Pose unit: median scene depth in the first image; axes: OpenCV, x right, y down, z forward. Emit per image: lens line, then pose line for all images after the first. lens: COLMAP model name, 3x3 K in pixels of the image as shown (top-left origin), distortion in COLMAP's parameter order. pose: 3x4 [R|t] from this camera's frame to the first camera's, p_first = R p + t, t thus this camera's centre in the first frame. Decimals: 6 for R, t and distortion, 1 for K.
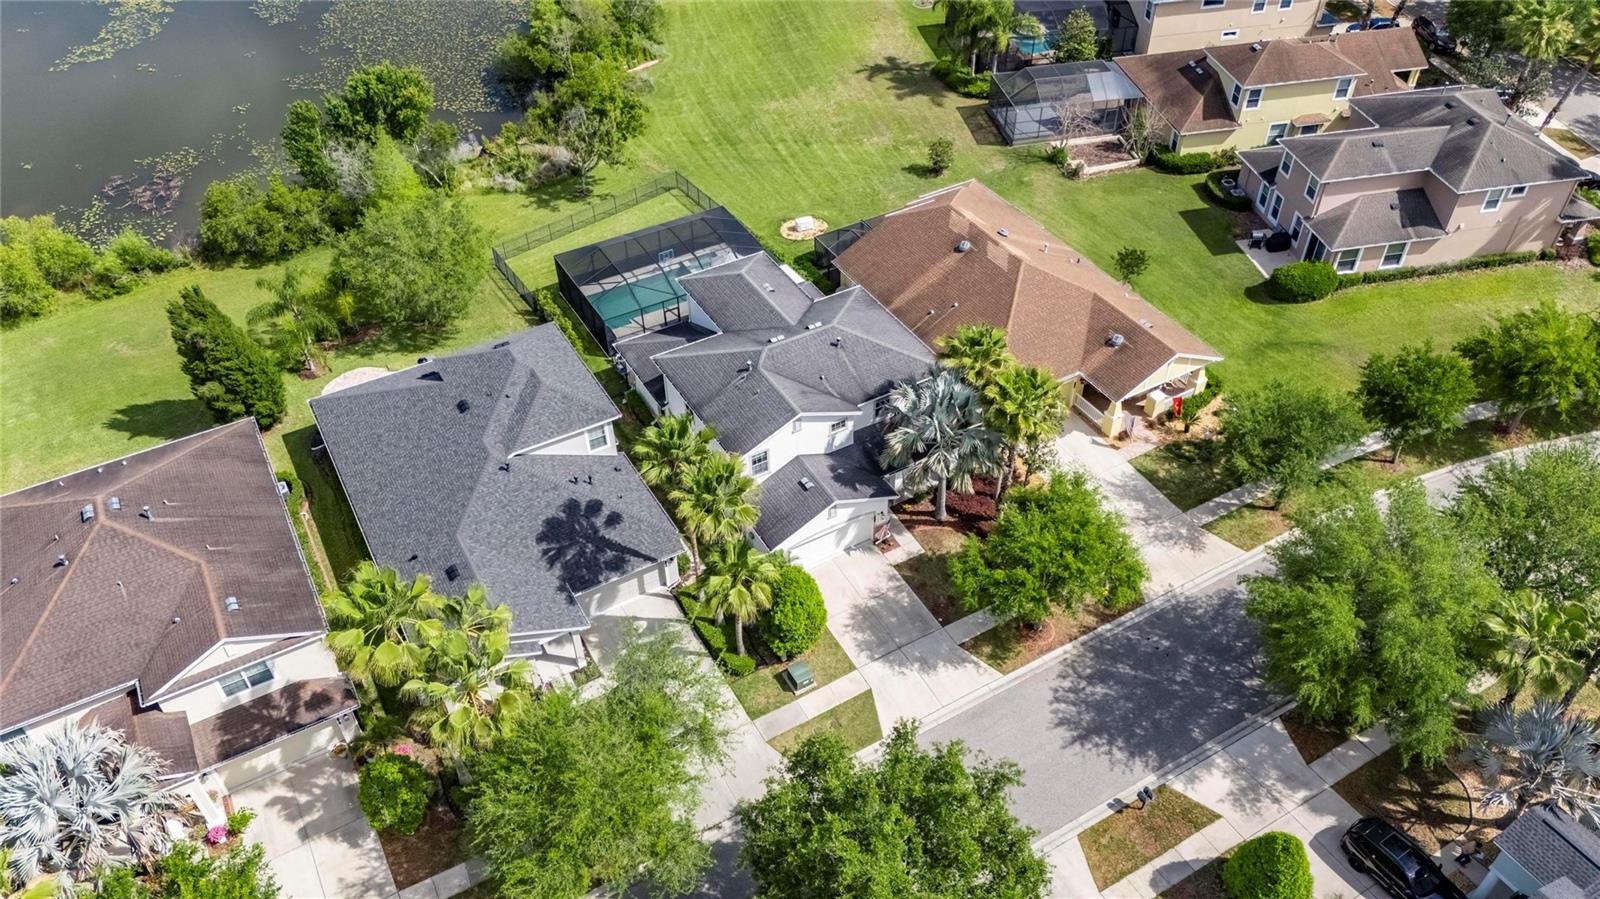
lens RADIAL K [[1173.9, 0, 800.0], [0, 1173.9, 449.5], [0, 0, 1]] dist [0.042018, -0.003139]
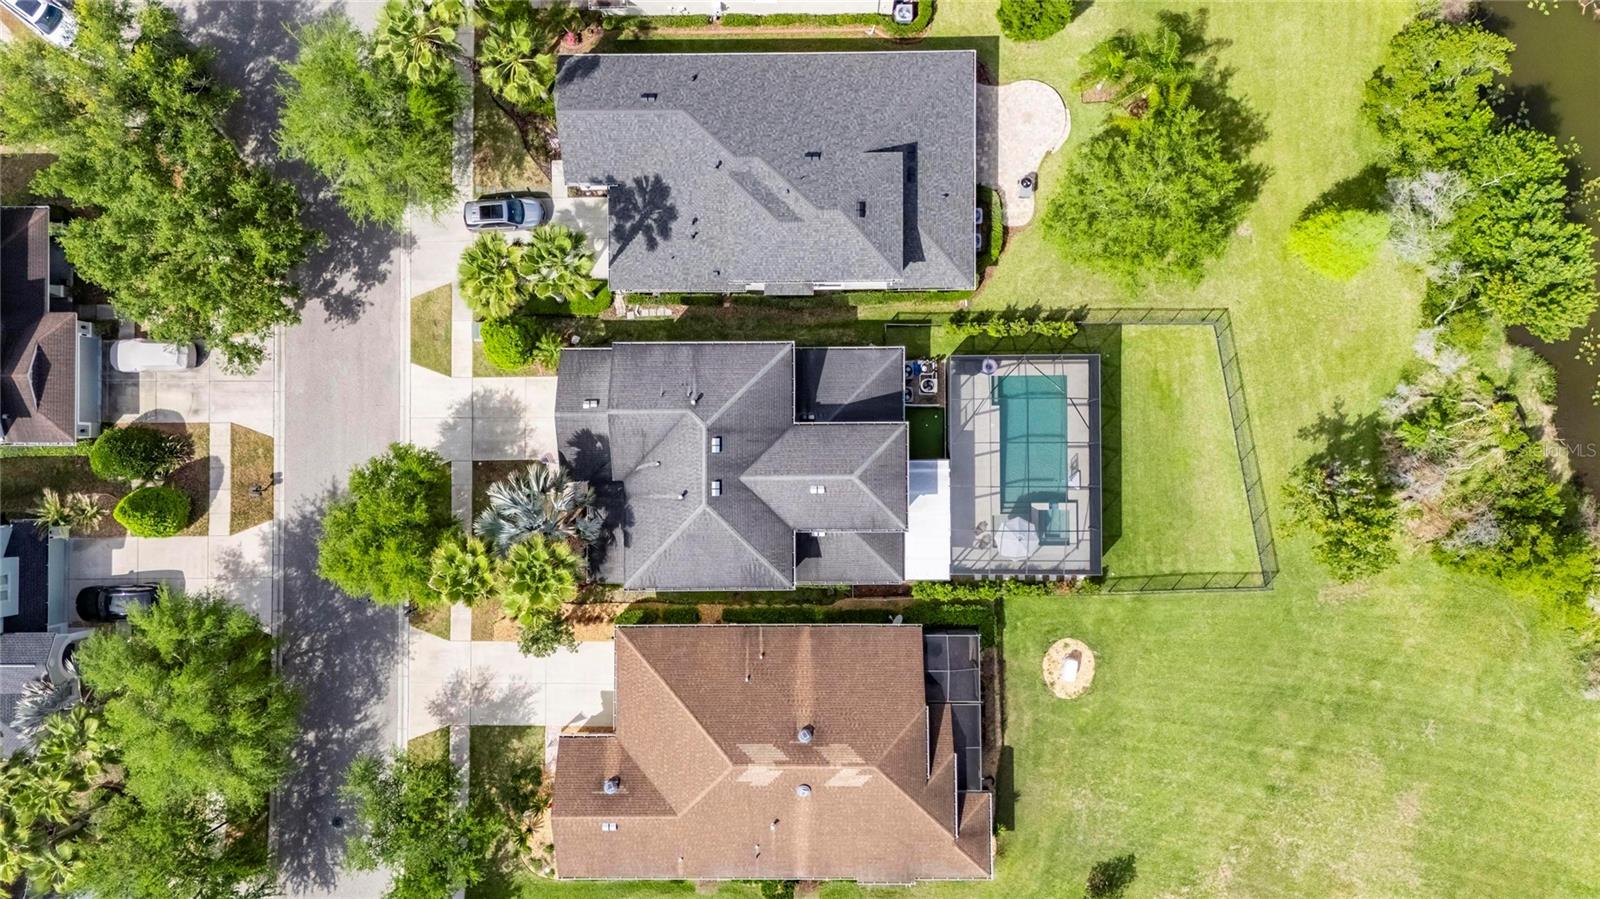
lens RADIAL K [[1186.5, 0, 800.0], [0, 1186.5, 449.5], [0, 0, 1]] dist [0.028190, -0.001646]
pose [[-0.490795, 0.871275, 0.000719, -0.054937], [-0.563945, -0.318302, 0.762004, -0.947081], [0.664144, 0.373582, 0.647572, 0.417784]]
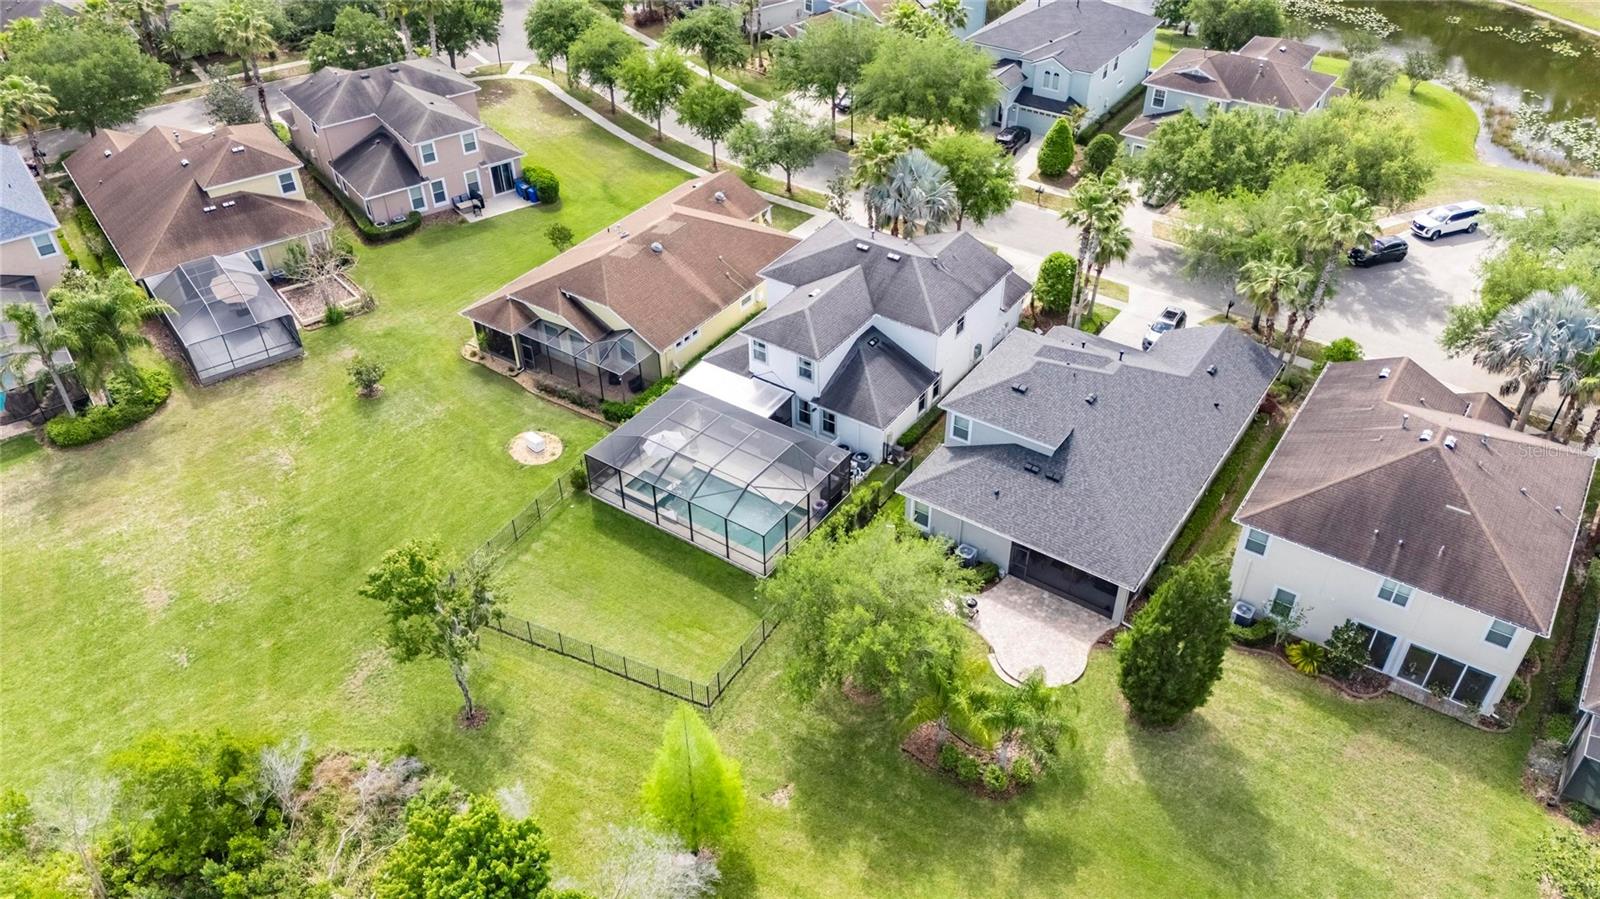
lens RADIAL K [[1155.2, 0, 800.0], [0, 1155.2, 449.5], [0, 0, 1]] dist [0.088539, -0.084524]
pose [[-0.435578, -0.547879, 0.714213, -0.965510], [0.613155, 0.400308, 0.681025, -0.913920], [-0.659025, 0.734562, 0.161569, 1.066988]]
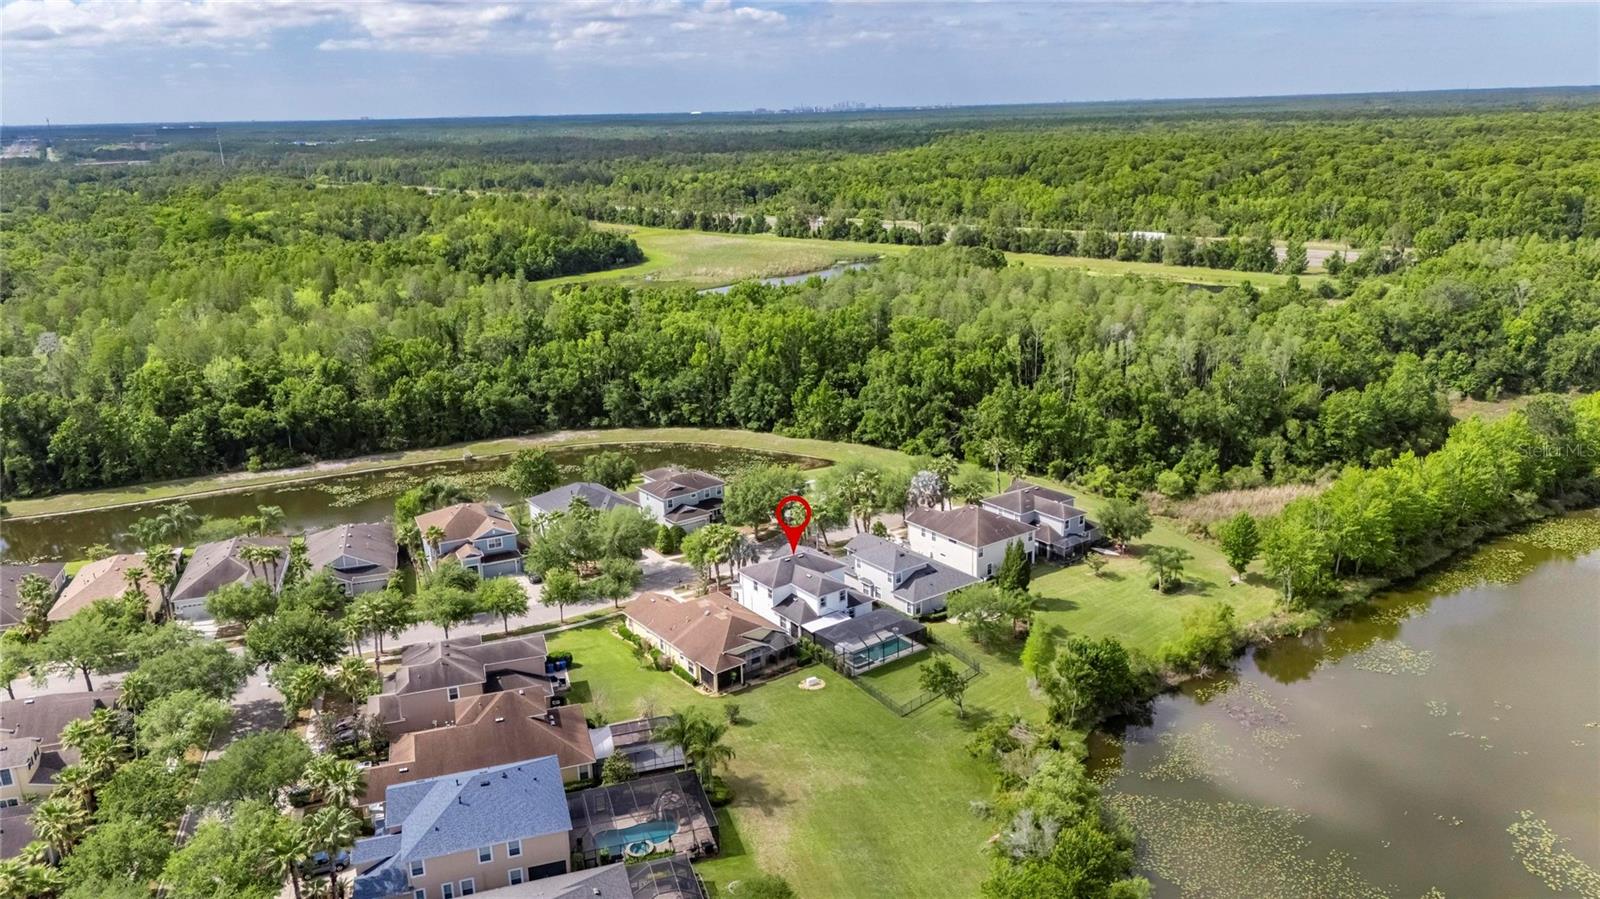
lens RADIAL K [[1182.3, 0, 800.0], [0, 1182.3, 449.5], [0, 0, 1]] dist [0.129950, -0.231909]
pose [[-0.992921, 0.071248, -0.095037, 0.235168], [-0.043607, 0.525582, 0.849625, -2.675622], [0.110484, 0.847754, -0.518754, 2.320956]]
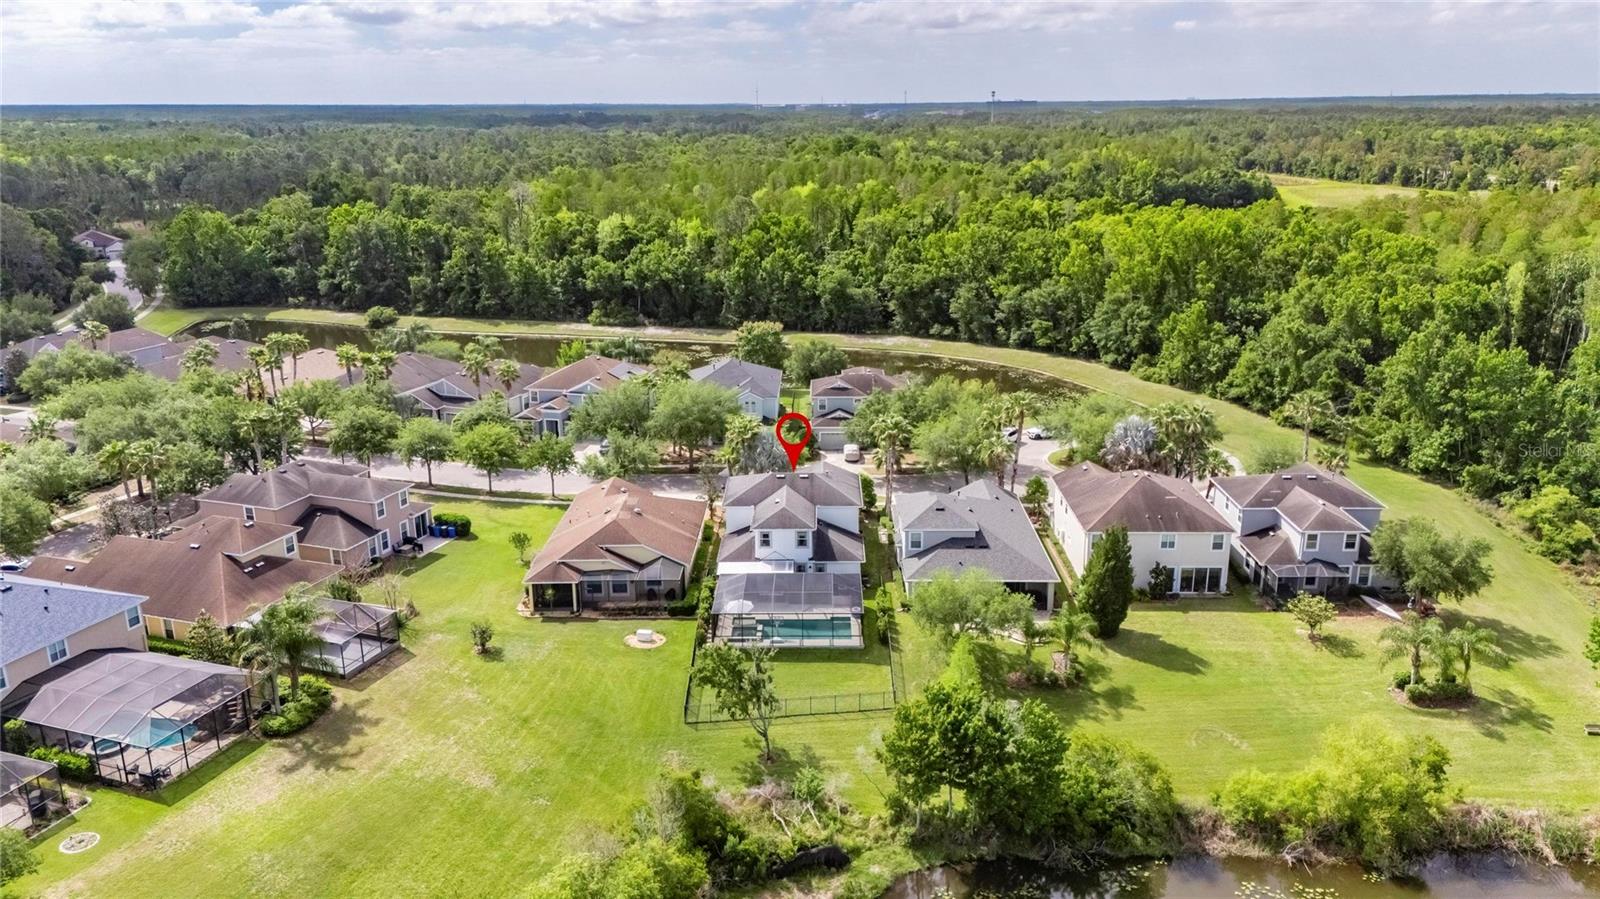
lens RADIAL K [[1182.3, 0, 800.0], [0, 1182.3, 449.5], [0, 0, 1]] dist [0.129950, -0.231909]
pose [[-0.860563, -0.123479, 0.494149, -0.969517], [0.356108, 0.547786, 0.757045, -1.595558], [-0.364168, 0.827456, -0.427433, 1.847364]]
